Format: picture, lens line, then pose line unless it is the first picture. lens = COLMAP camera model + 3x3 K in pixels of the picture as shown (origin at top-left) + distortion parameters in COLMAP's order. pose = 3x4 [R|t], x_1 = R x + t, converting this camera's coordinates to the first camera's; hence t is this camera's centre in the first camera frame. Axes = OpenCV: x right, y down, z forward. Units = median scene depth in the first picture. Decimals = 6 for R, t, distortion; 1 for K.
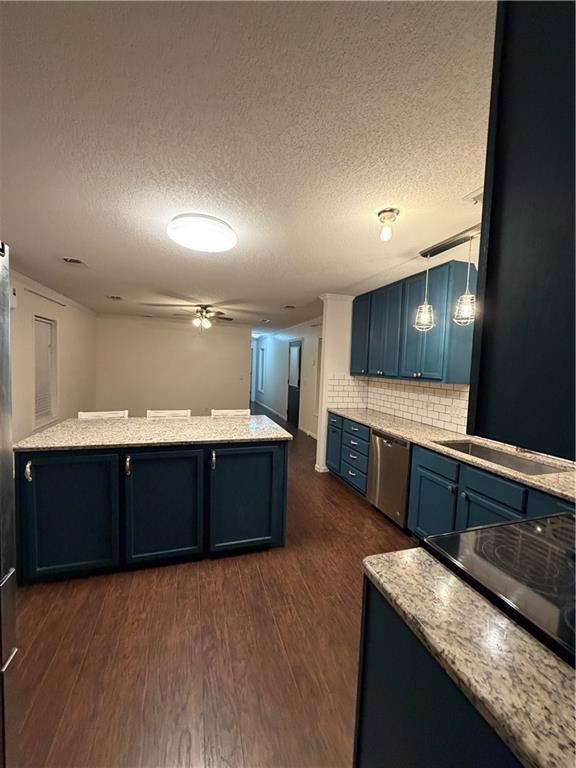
lens RADIAL K [[307.1, 0, 294.0], [0, 307.1, 373.5], [0, 0, 1]] dist [-0.001975, 0.000066]
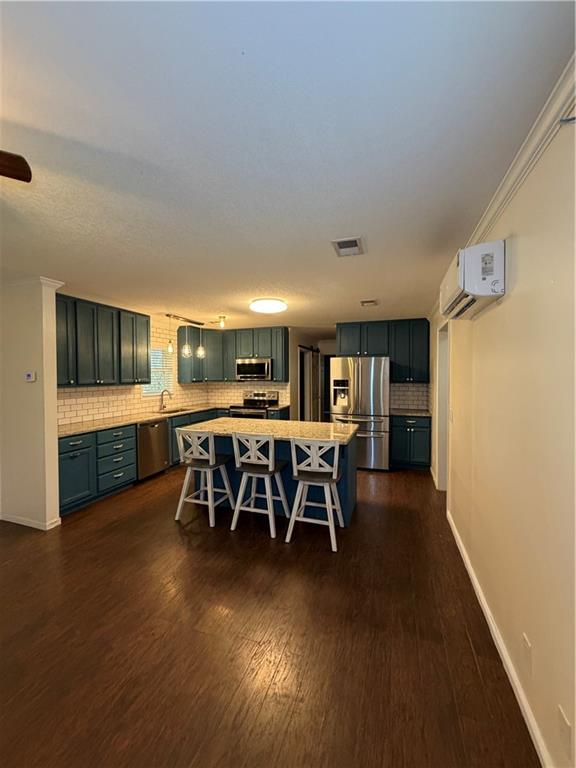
lens RADIAL K [[307.1, 0, 289.8], [0, 307.1, 380.7], [0, 0, 1]] dist [-0.001975, 0.000066]
pose [[-0.781749, -0.065081, 0.620188, -0.949504], [-0.031120, 0.997372, 0.065434, -0.101788], [-0.622817, 0.031853, -0.781719, 1.464632]]
